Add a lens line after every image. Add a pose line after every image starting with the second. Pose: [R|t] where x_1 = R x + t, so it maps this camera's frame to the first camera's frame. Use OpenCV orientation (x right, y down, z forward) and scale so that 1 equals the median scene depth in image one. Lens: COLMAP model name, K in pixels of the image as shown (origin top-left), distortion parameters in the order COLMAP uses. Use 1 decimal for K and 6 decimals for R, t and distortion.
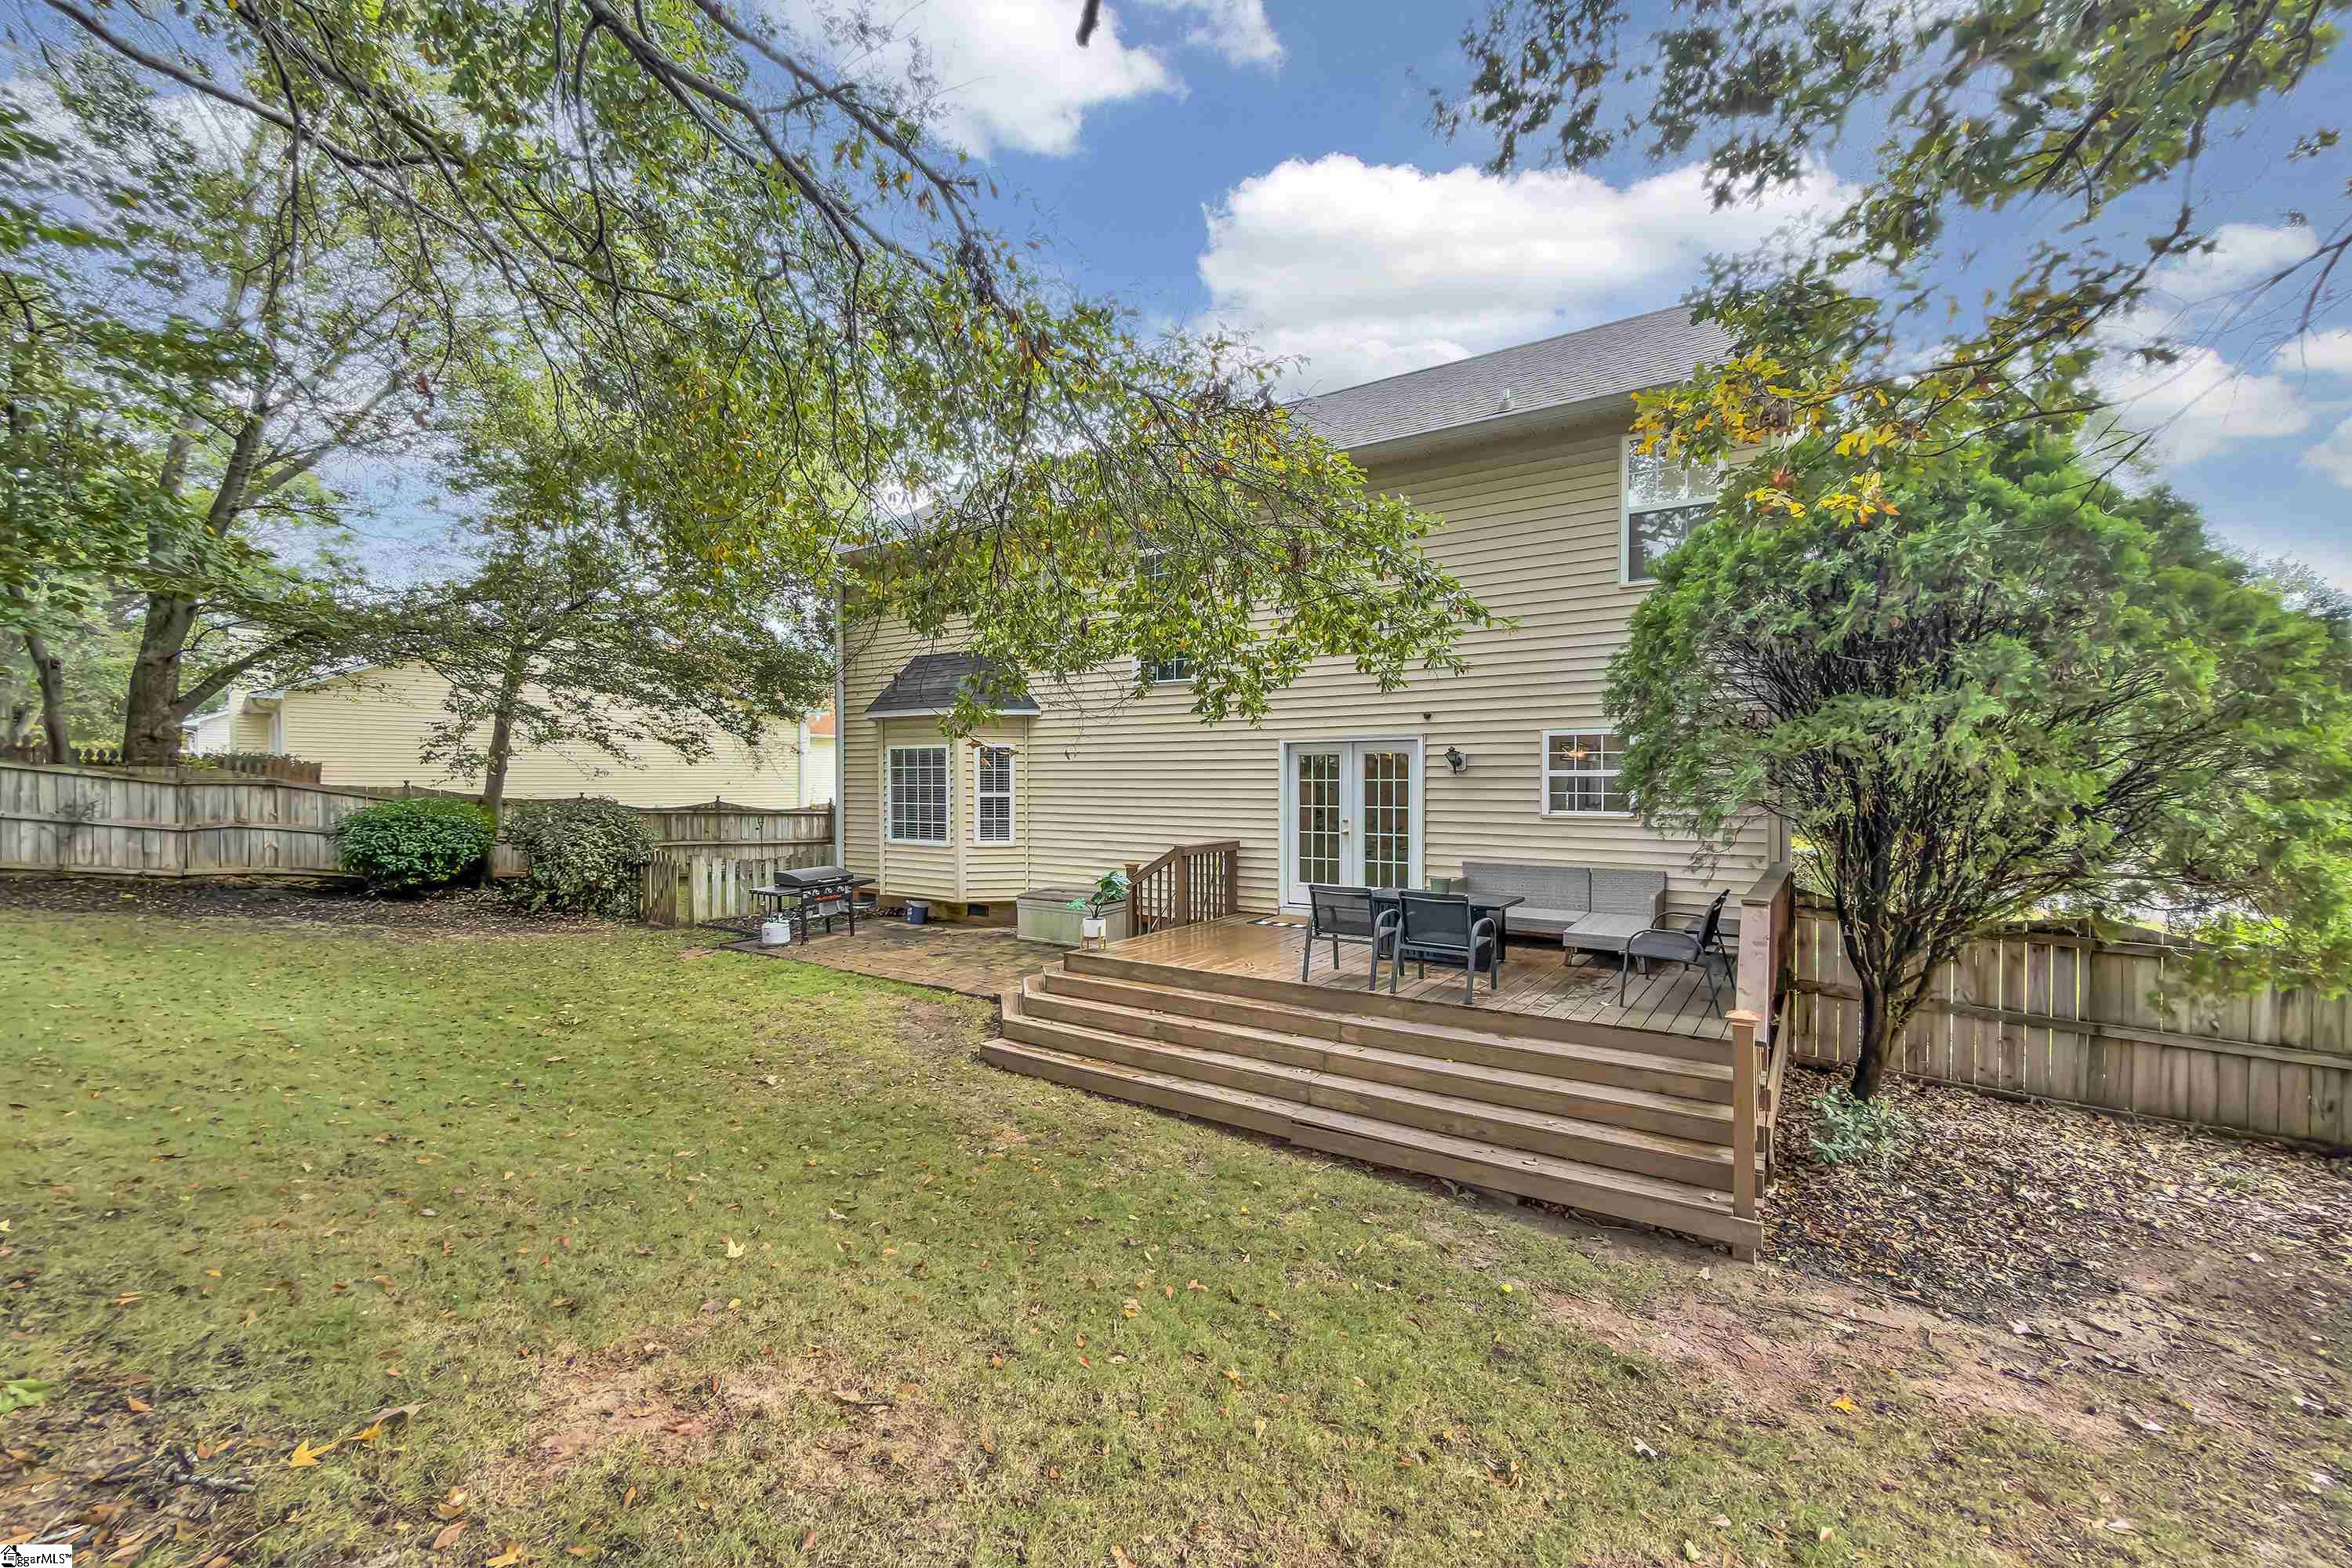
lens RADIAL K [[940.5, 0, 1176.0], [0, 940.5, 784.0], [0, 0, 1]] dist [0.001079, 0.000138]
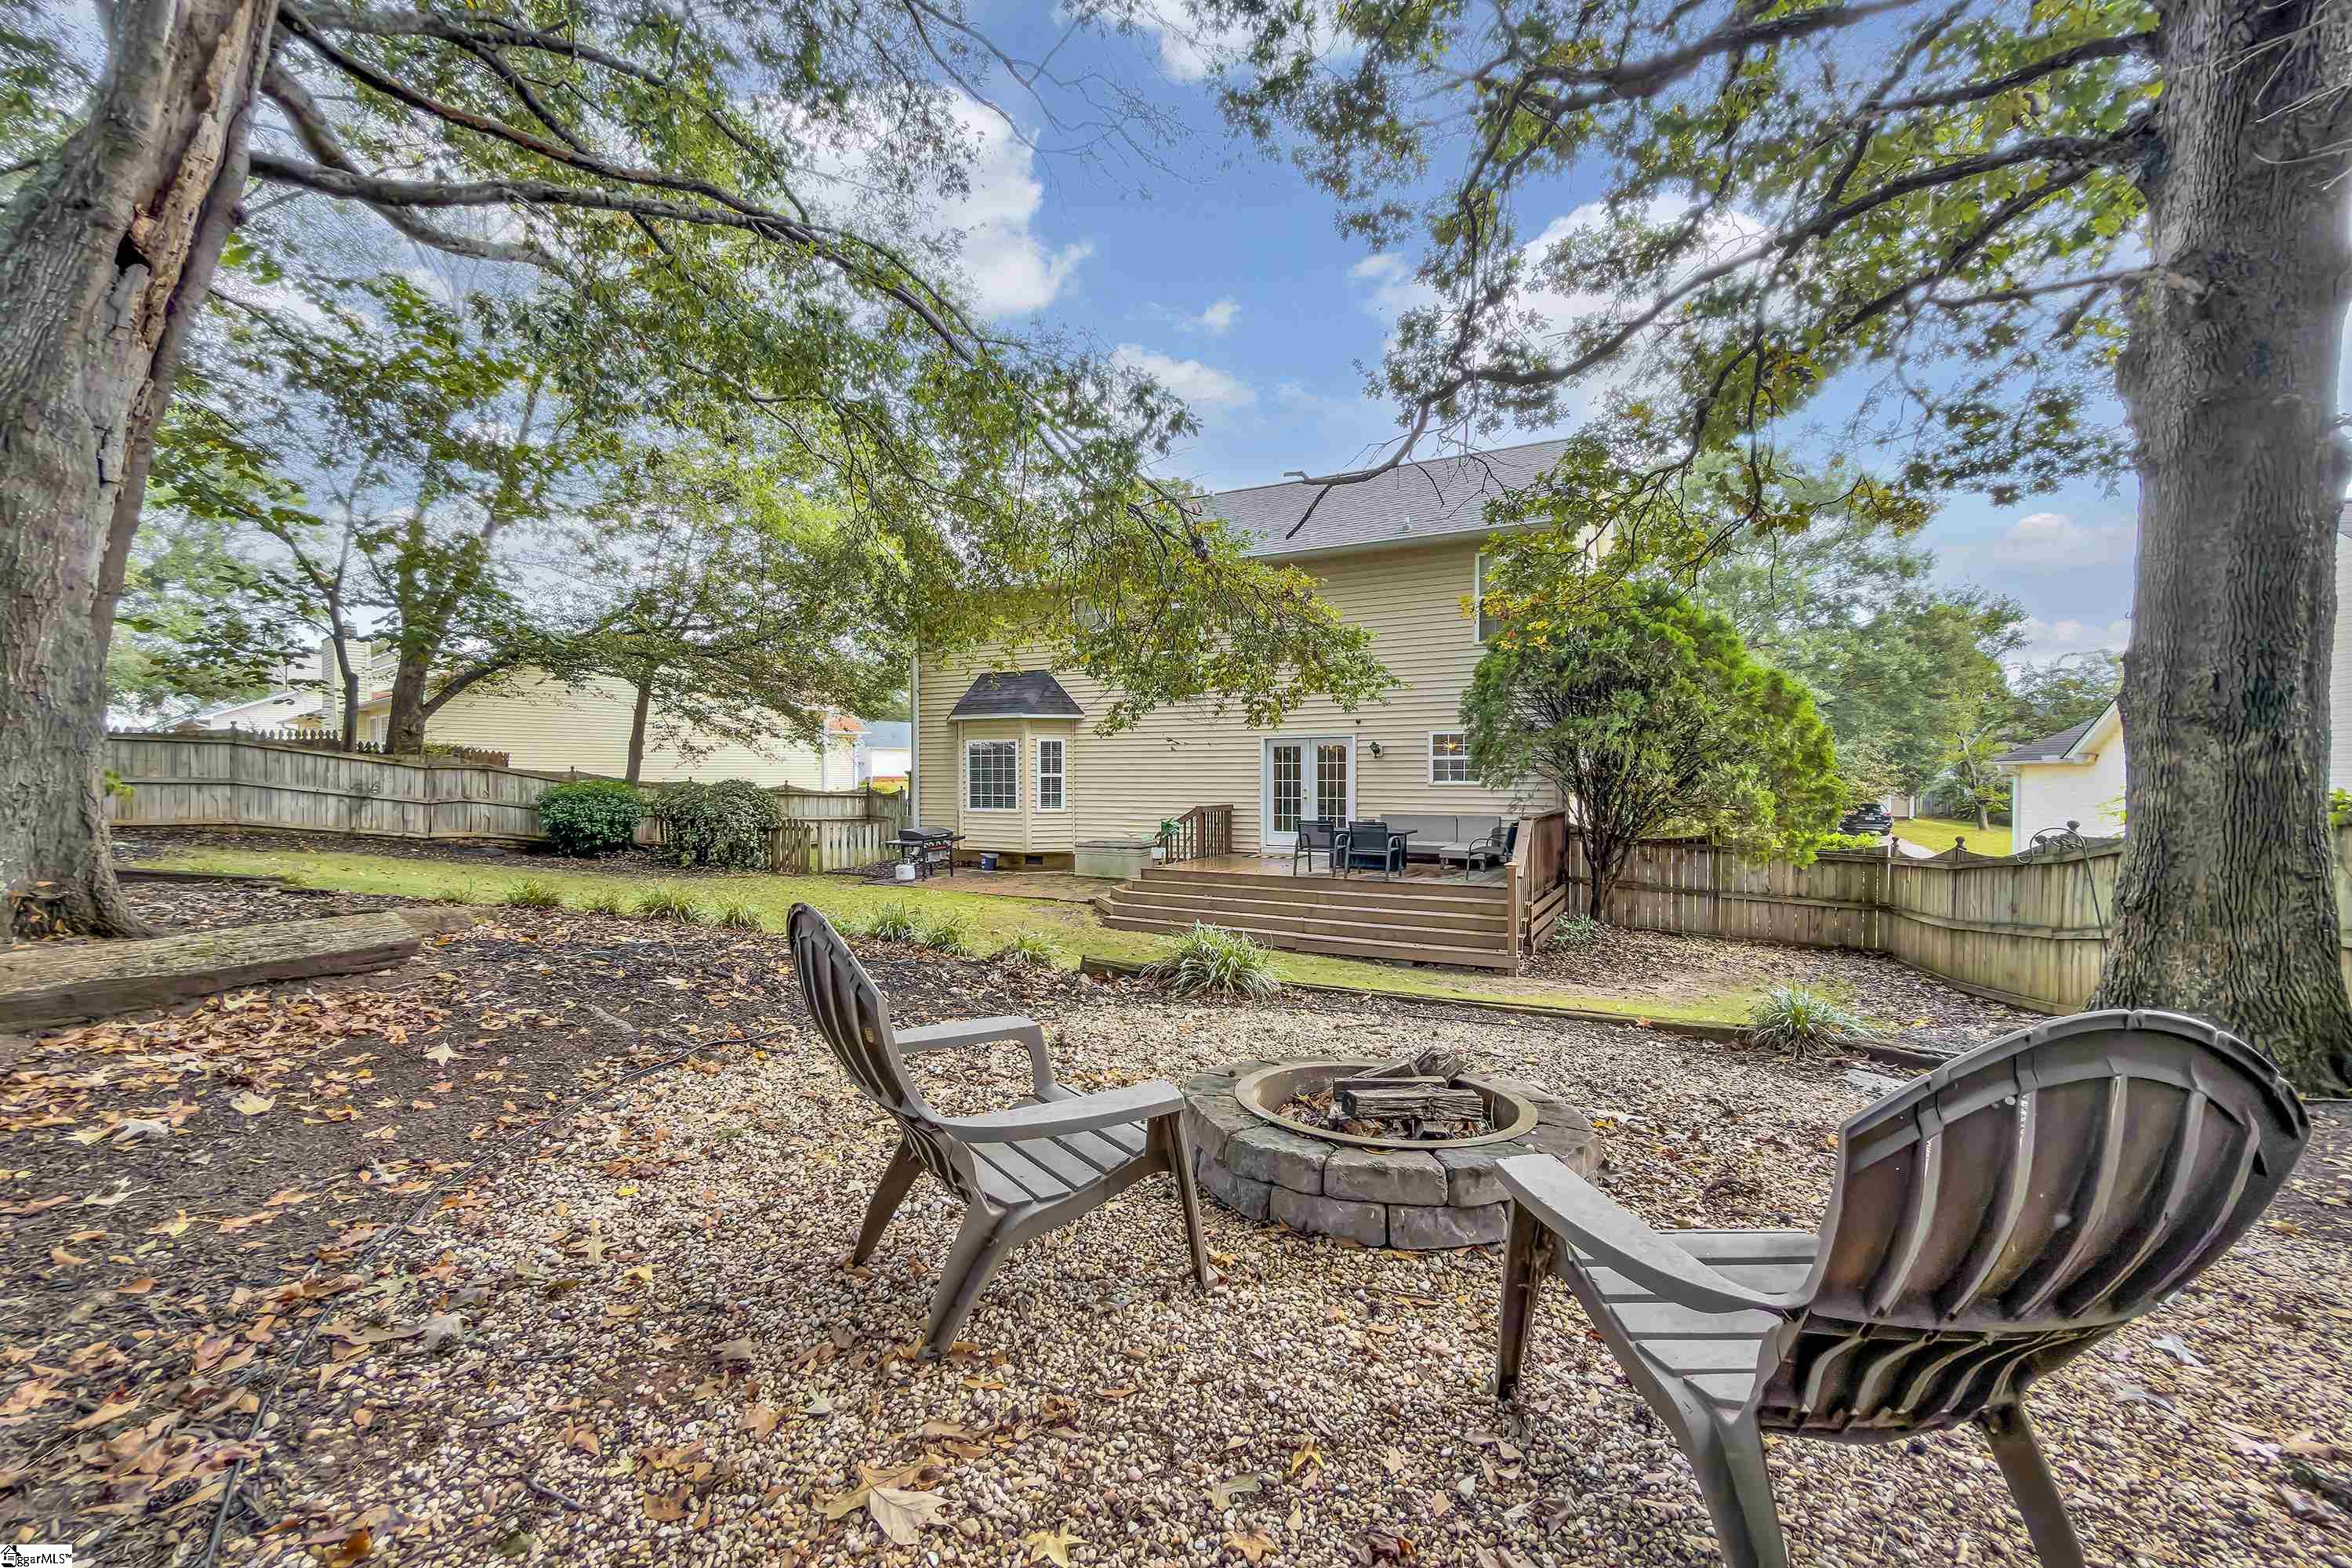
lens RADIAL K [[940.5, 0, 1176.0], [0, 940.5, 784.0], [0, 0, 1]] dist [0.001079, 0.000138]
pose [[0.995564, -0.002727, 0.094044, -0.147469], [0.002218, 0.999982, 0.005525, 0.018013], [-0.094058, -0.005291, 0.995553, -0.428416]]
